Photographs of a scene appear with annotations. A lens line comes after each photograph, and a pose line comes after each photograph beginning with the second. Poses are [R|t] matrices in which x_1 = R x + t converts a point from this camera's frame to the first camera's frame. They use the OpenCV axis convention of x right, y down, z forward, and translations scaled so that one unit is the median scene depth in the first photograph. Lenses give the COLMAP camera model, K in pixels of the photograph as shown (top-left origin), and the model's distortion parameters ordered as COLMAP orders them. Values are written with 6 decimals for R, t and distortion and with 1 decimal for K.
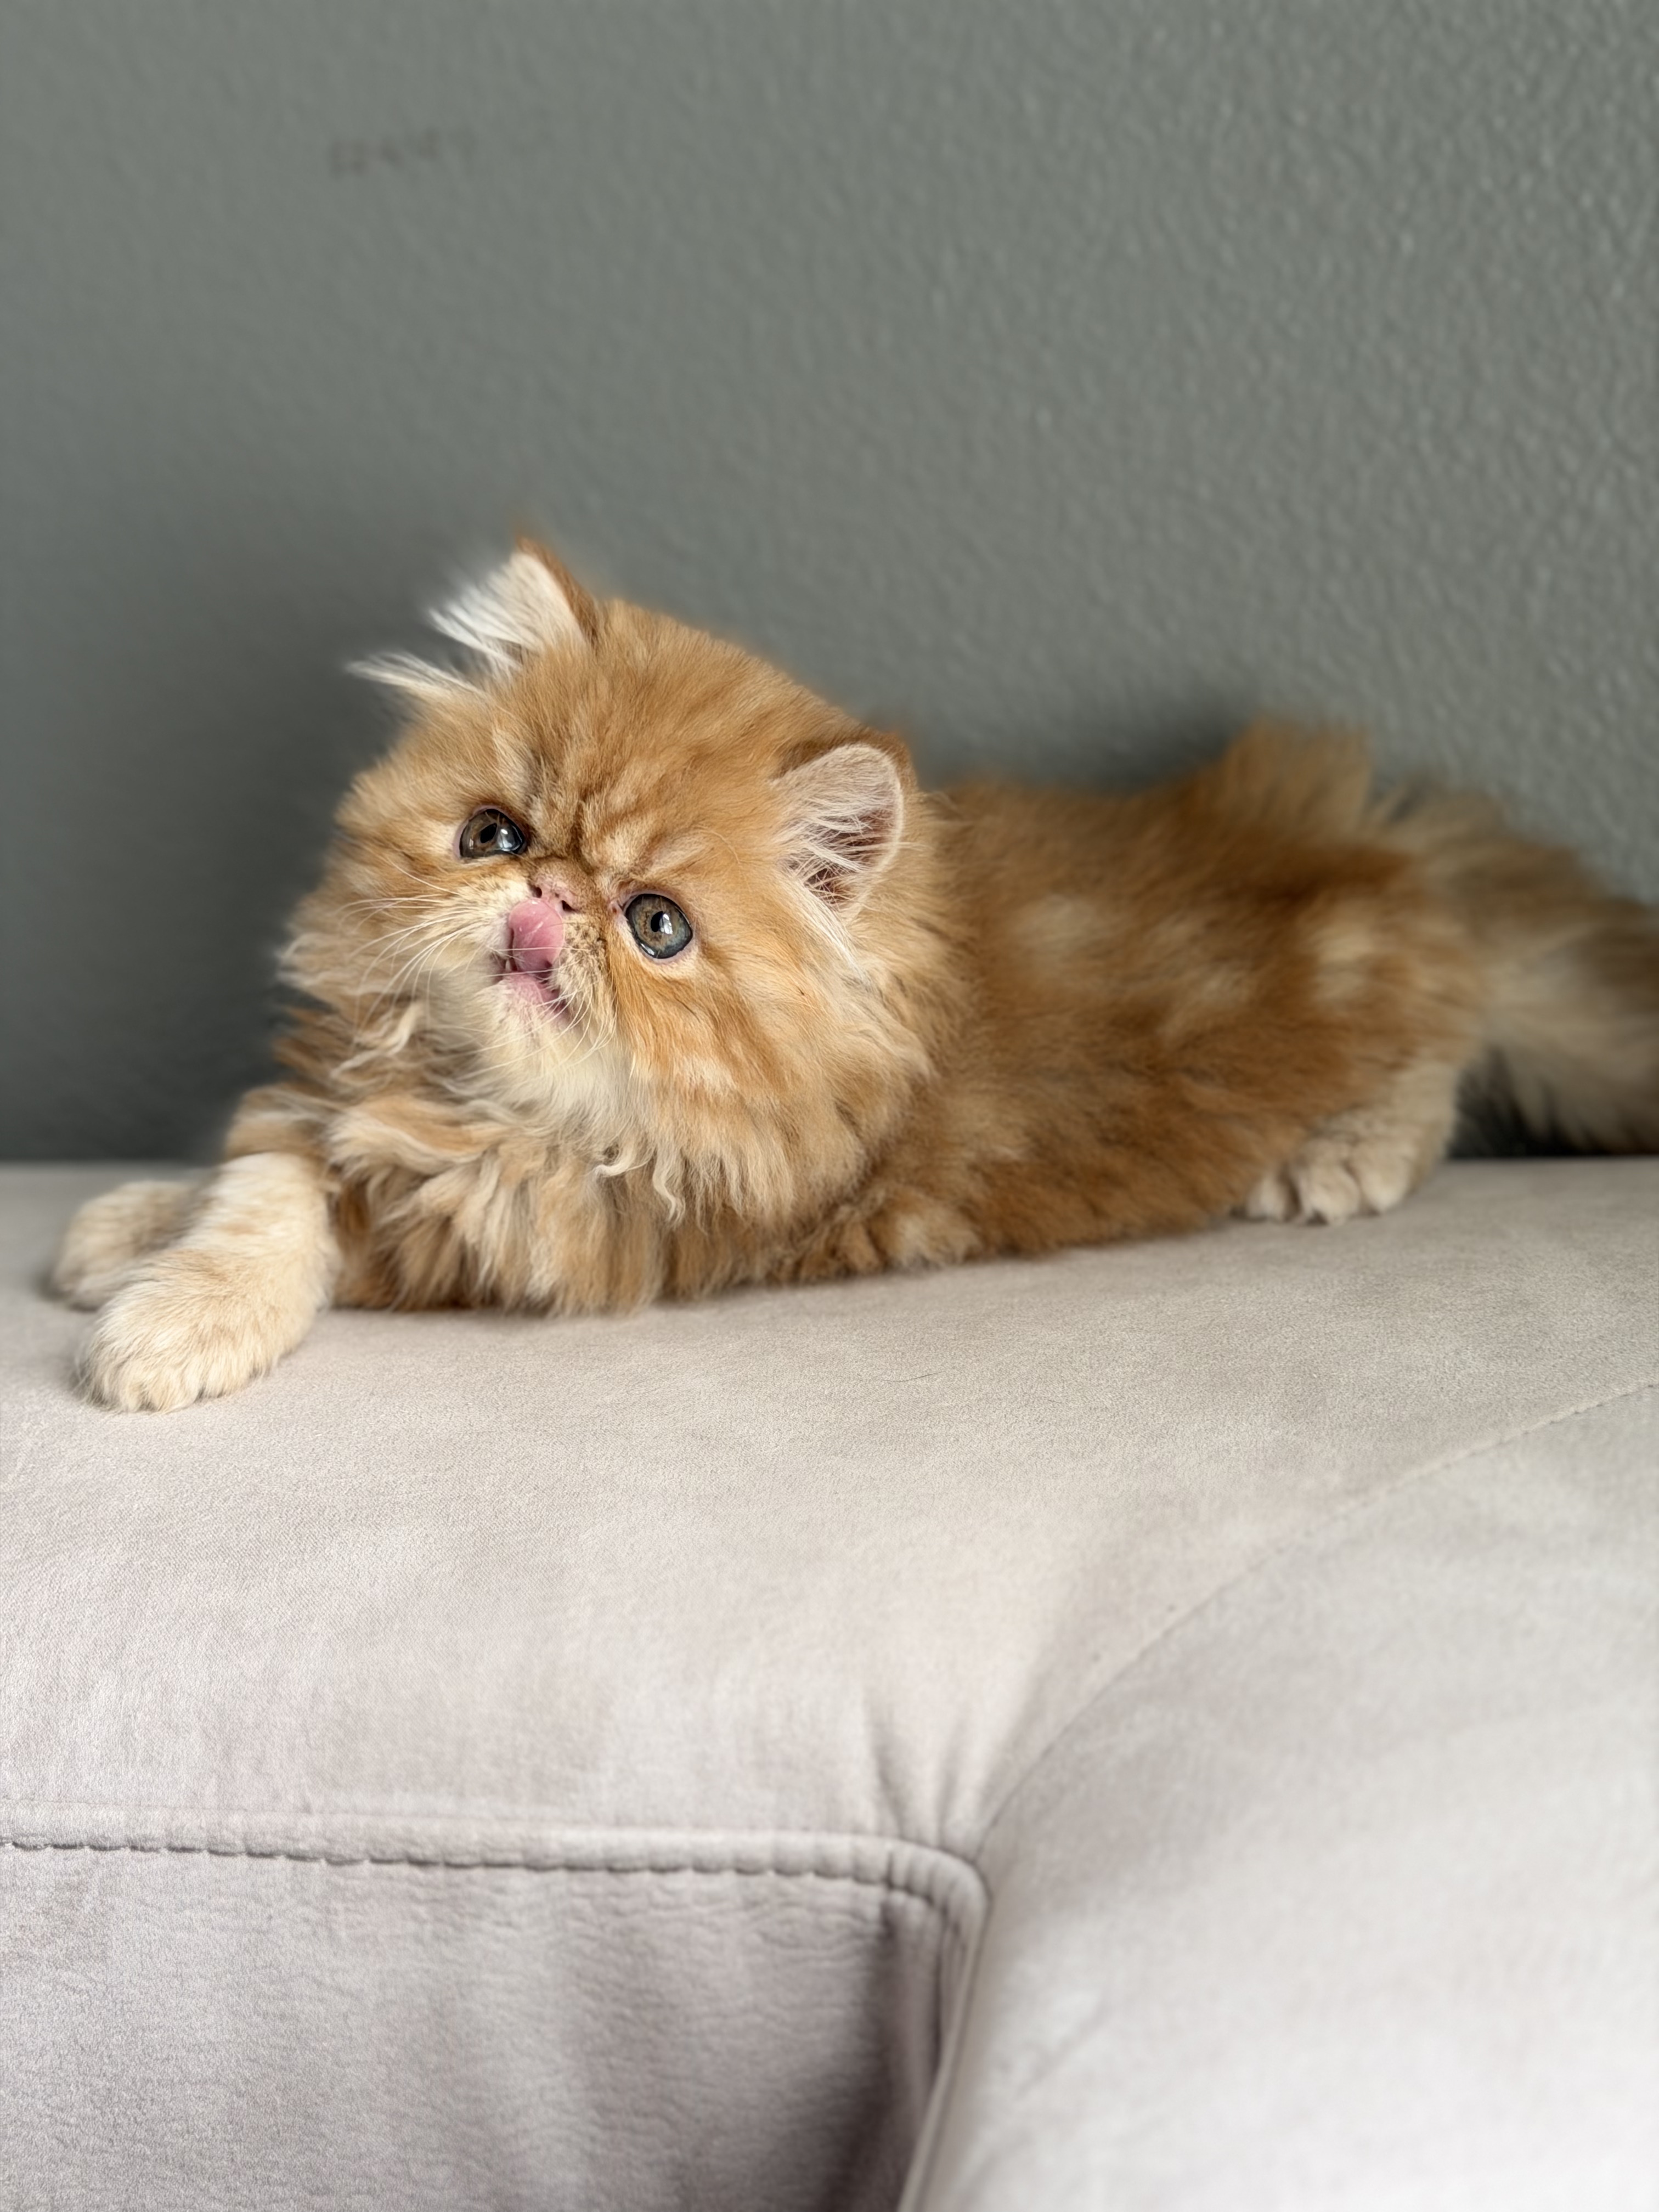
lens RADIAL K [[3131.2, 0, 825.0], [0, 3131.2, 1136.9], [0, 0, 1]] dist [0.085043, 0.000000]
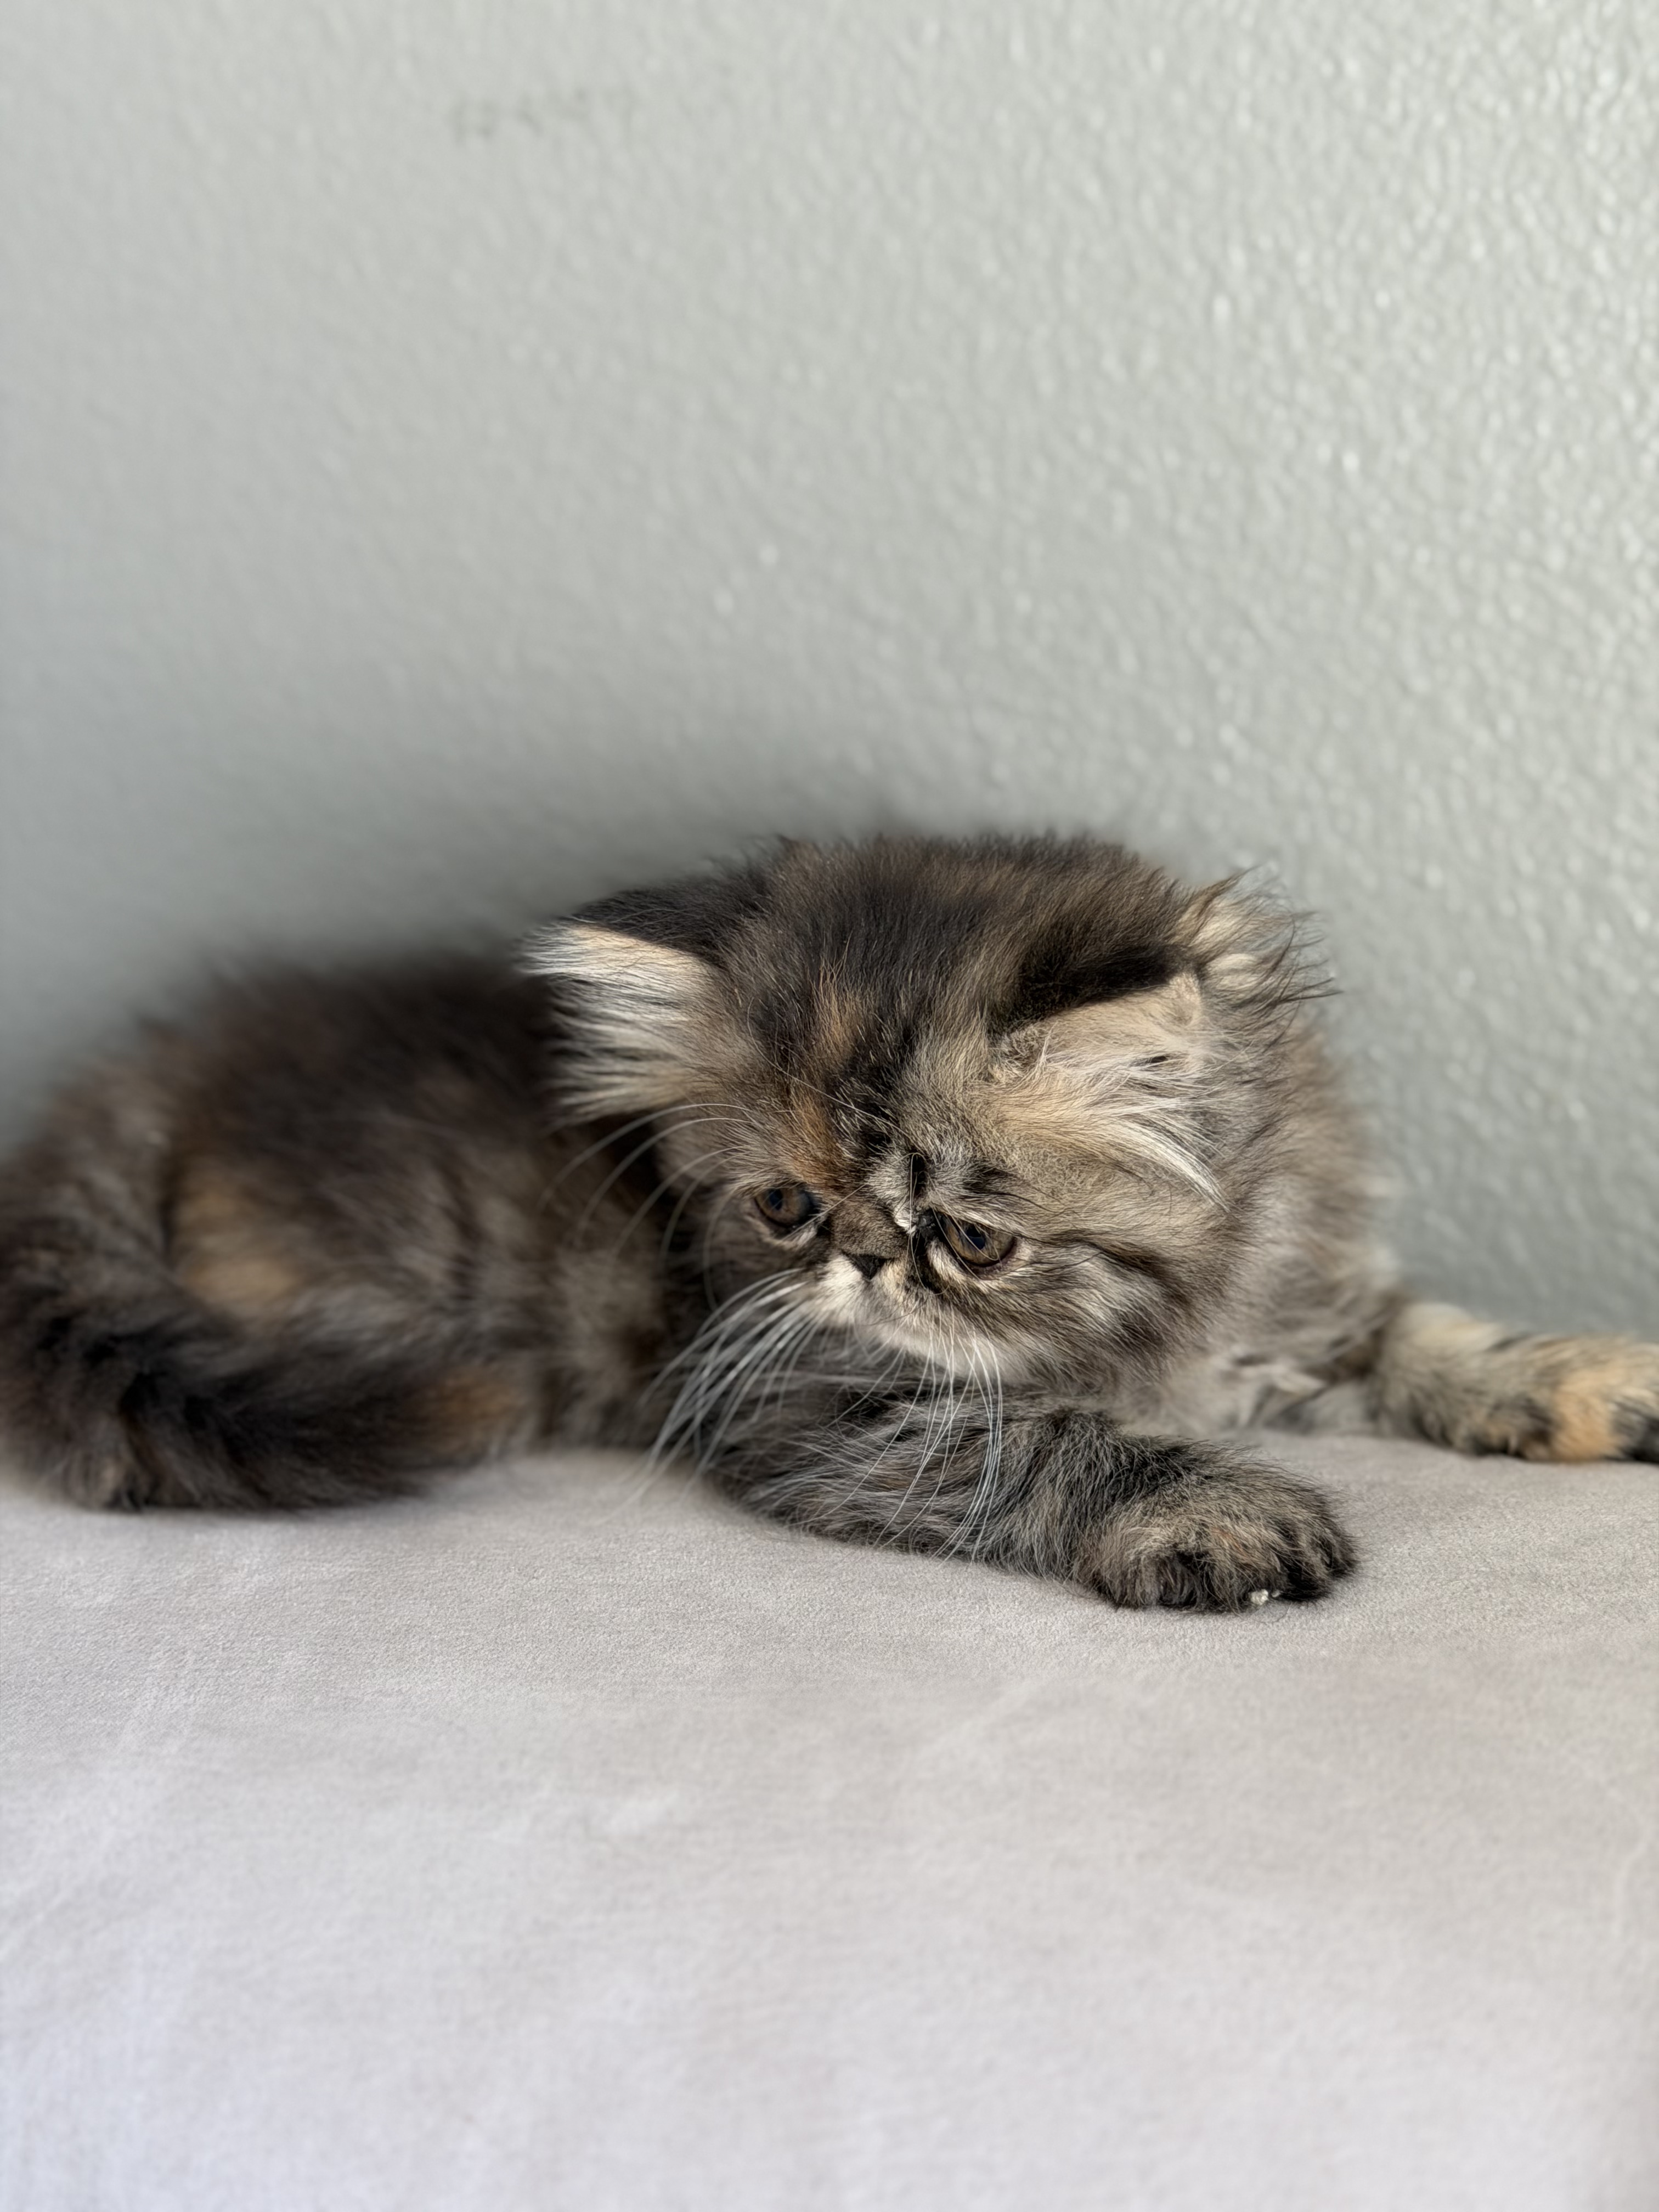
lens RADIAL K [[3131.2, 0, 840.5], [0, 3131.2, 1105.5], [0, 0, 1]] dist [0.085043, 0.000000]
pose [[0.999415, 0.023480, 0.024885, -0.078029], [-0.022435, 0.998889, -0.041441, -0.031527], [-0.025831, 0.040859, 0.998831, 0.225135]]
